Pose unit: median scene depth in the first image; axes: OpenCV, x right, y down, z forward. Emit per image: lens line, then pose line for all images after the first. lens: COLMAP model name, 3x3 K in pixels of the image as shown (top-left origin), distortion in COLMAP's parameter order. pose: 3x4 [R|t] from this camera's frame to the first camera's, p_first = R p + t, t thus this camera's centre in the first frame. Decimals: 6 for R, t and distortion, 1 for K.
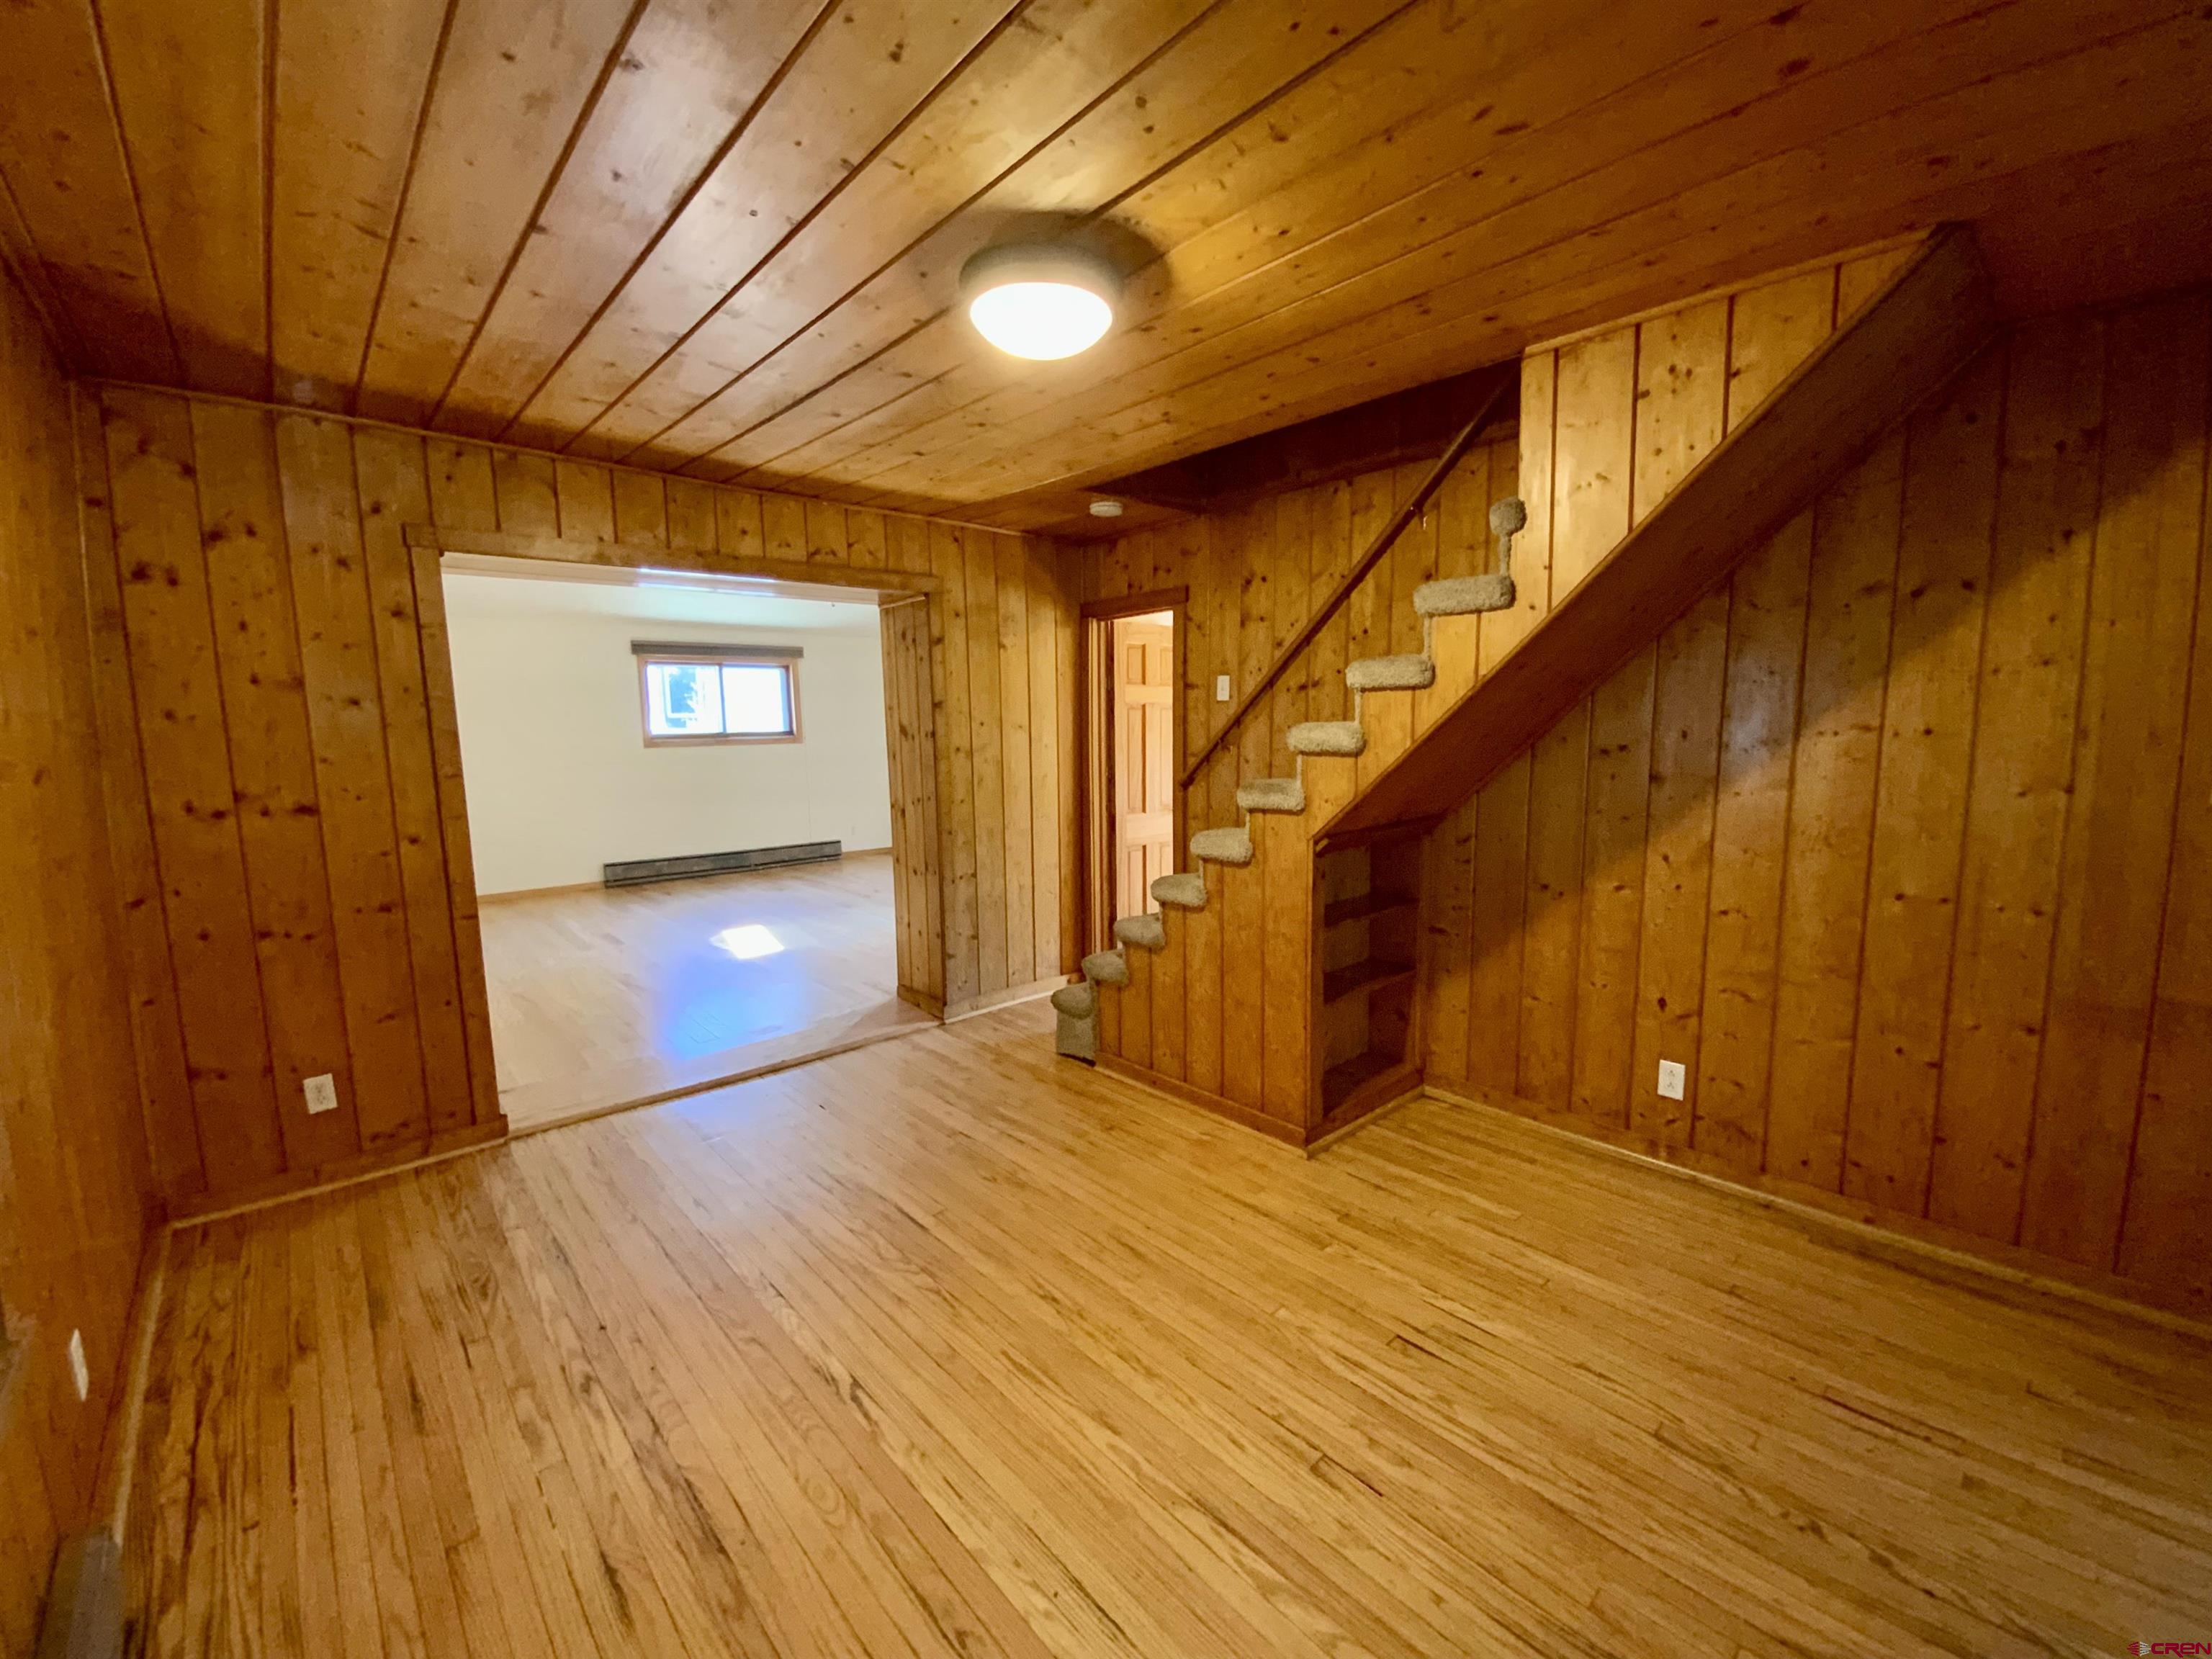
lens RADIAL K [[882.5, 0, 1111.1], [0, 882.5, 819.4], [0, 0, 1]] dist [0.001701, -0.013772]
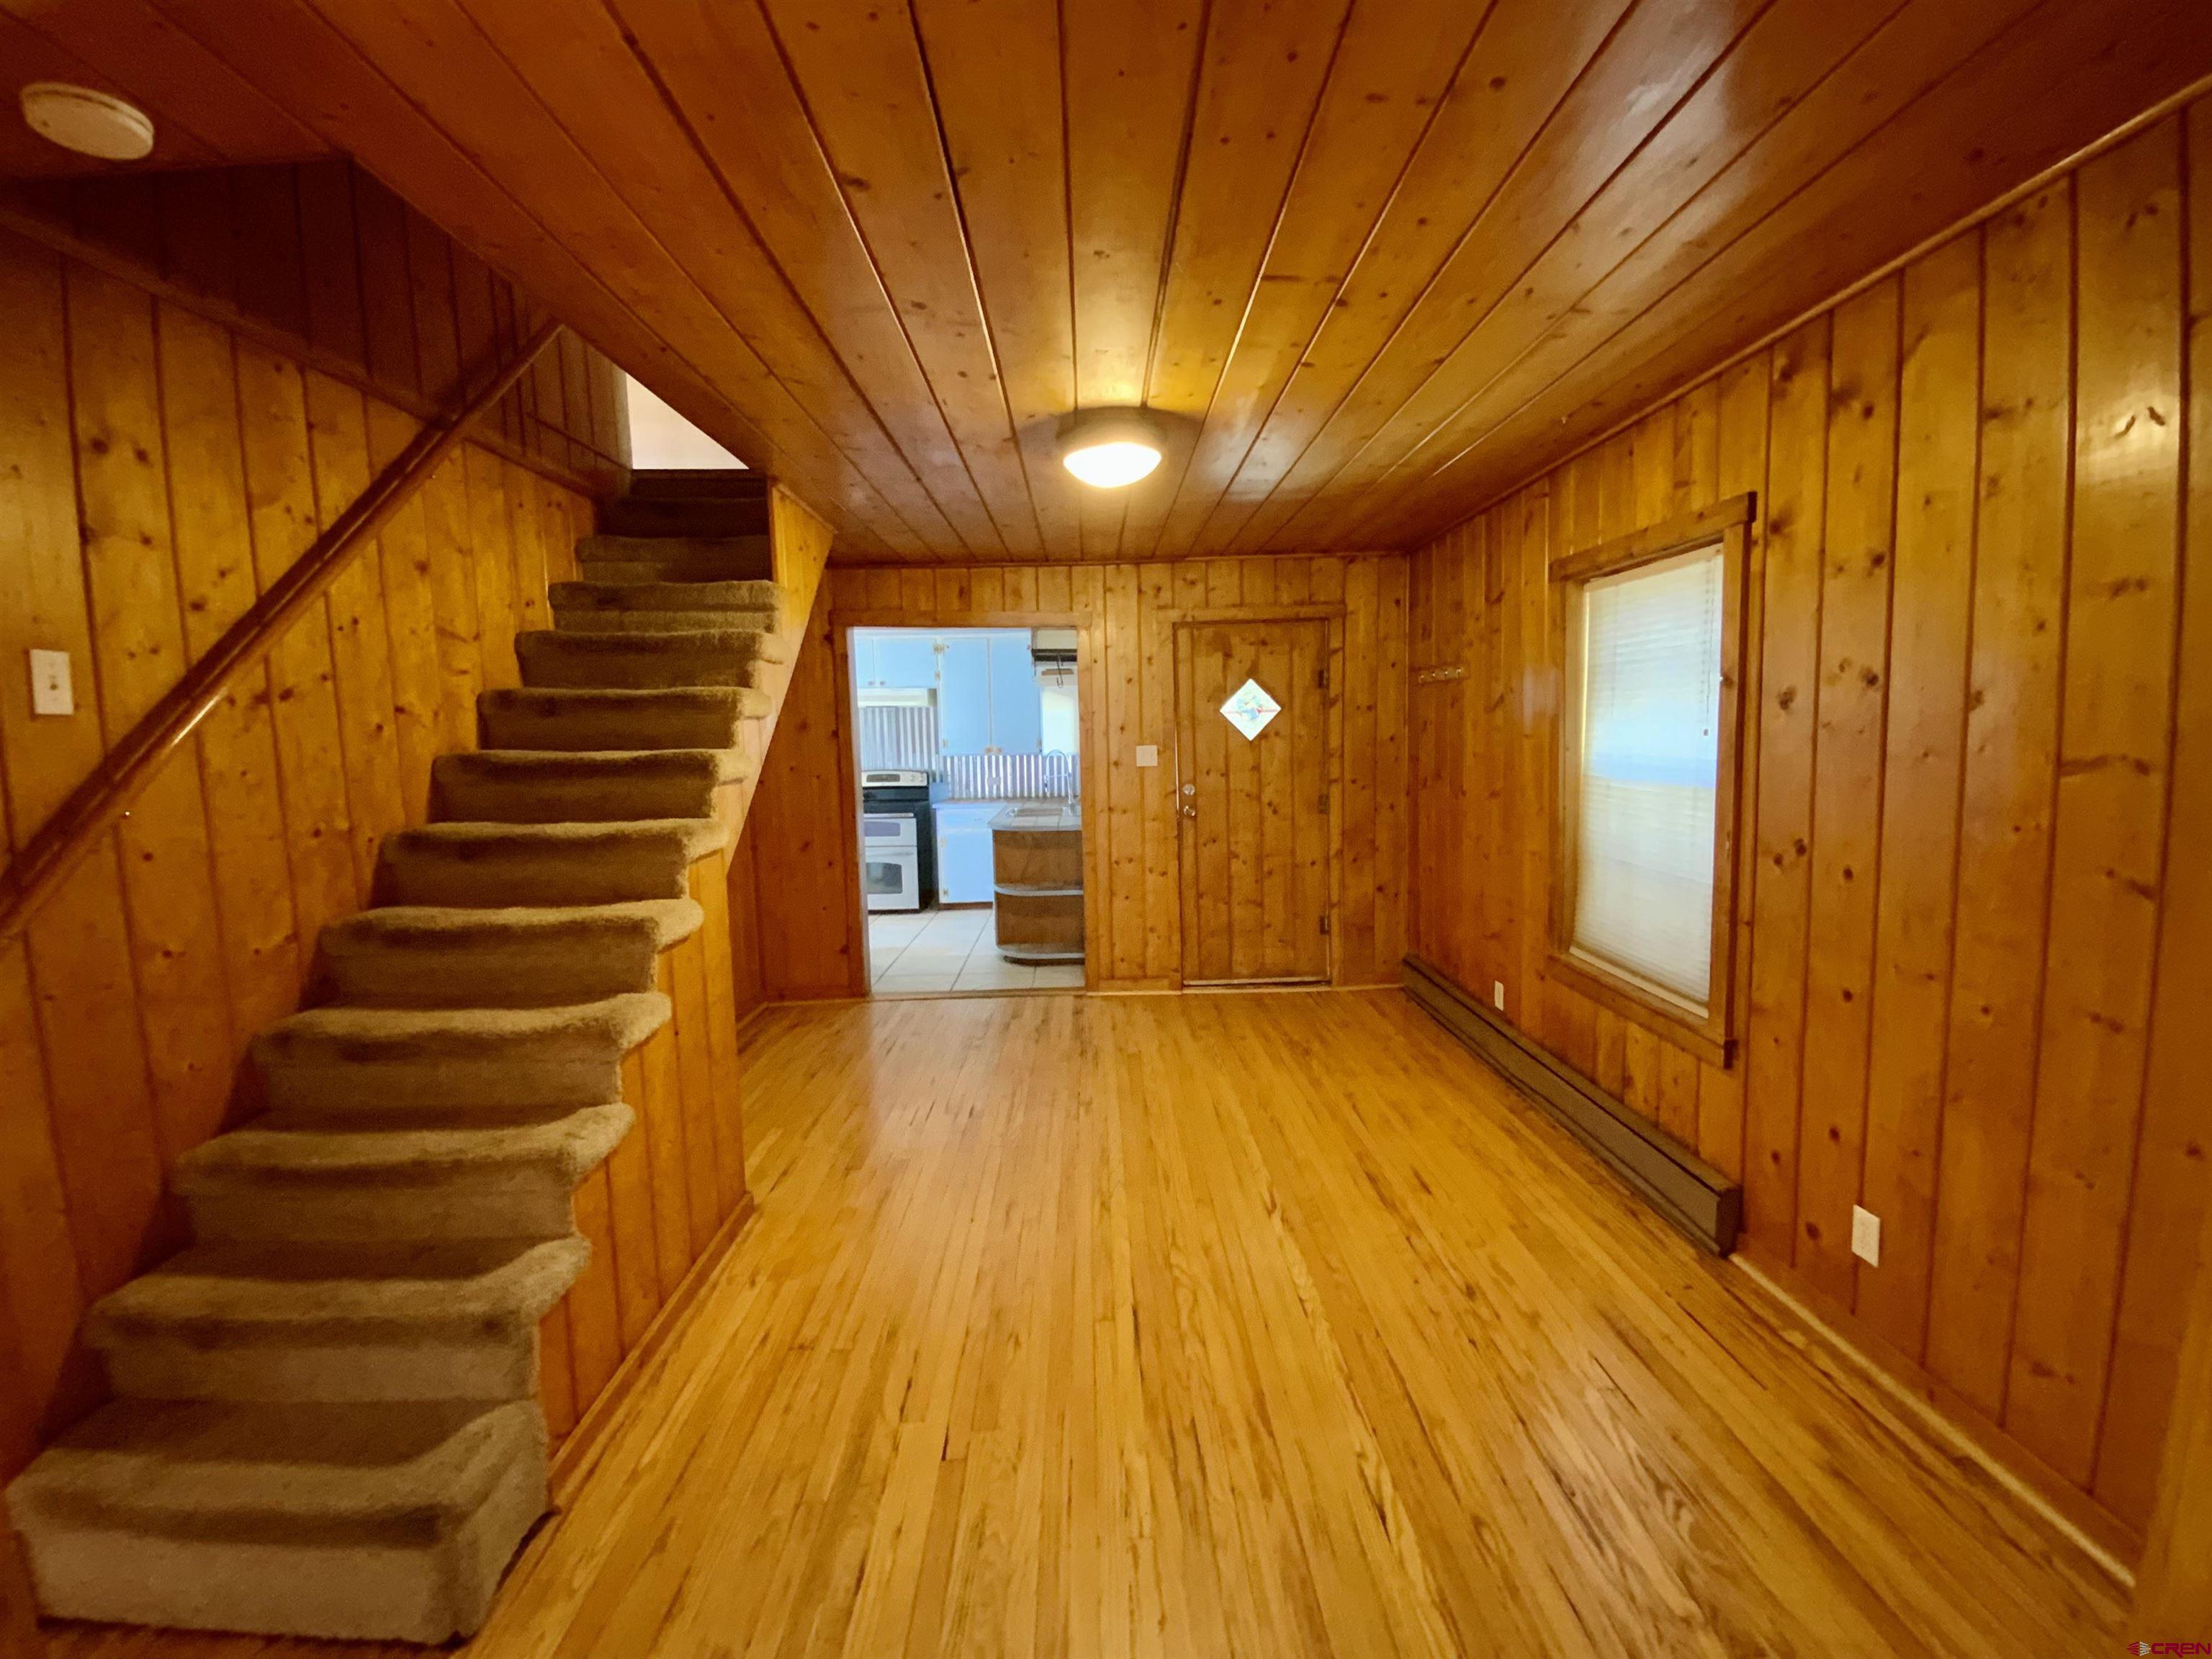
lens RADIAL K [[882.5, 0, 1111.1], [0, 882.5, 819.4], [0, 0, 1]] dist [0.001701, -0.013772]
pose [[-0.748666, -0.036231, 0.661957, -0.889358], [0.104736, 0.979502, 0.172067, -0.198524], [-0.654622, 0.198152, -0.729524, 1.828672]]
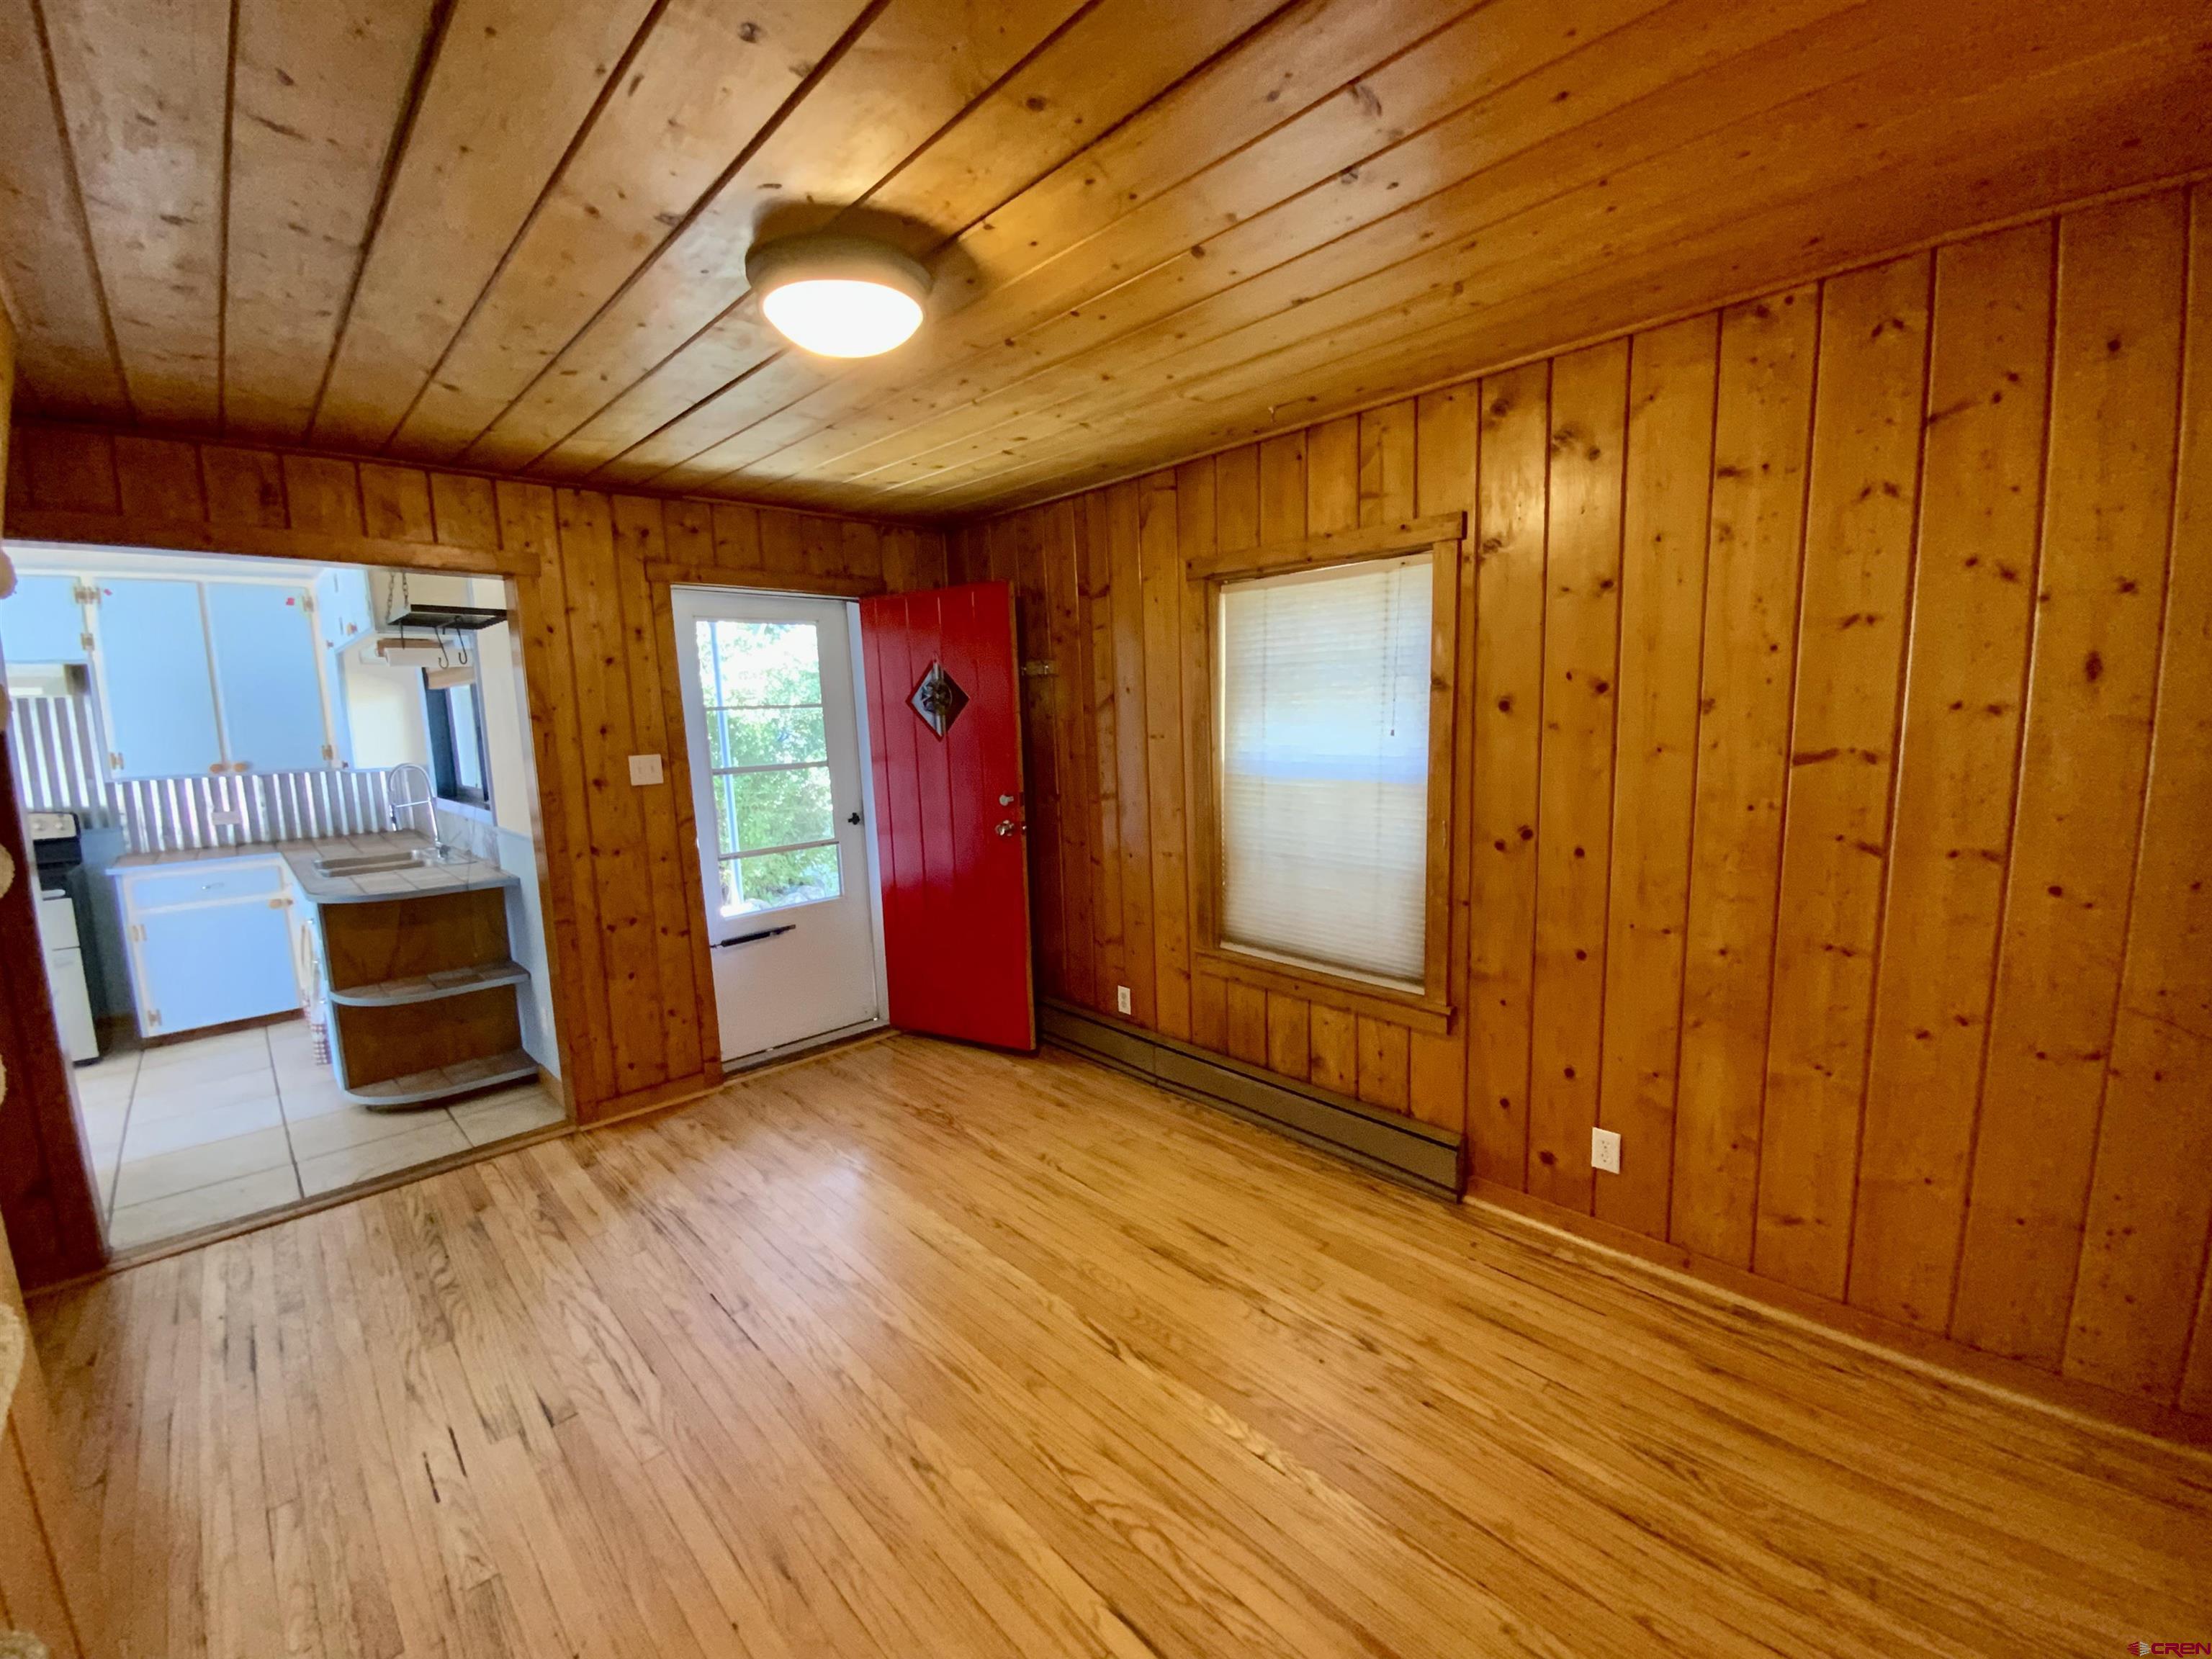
lens RADIAL K [[889.4, 0, 1104.8], [0, 889.4, 824.9], [0, 0, 1]] dist [0.018519, -0.018443]
pose [[-0.998783, 0.043508, -0.023219, -0.250141], [0.036612, 0.969594, 0.241963, -0.223838], [0.033041, 0.240819, -0.970008, 1.700450]]
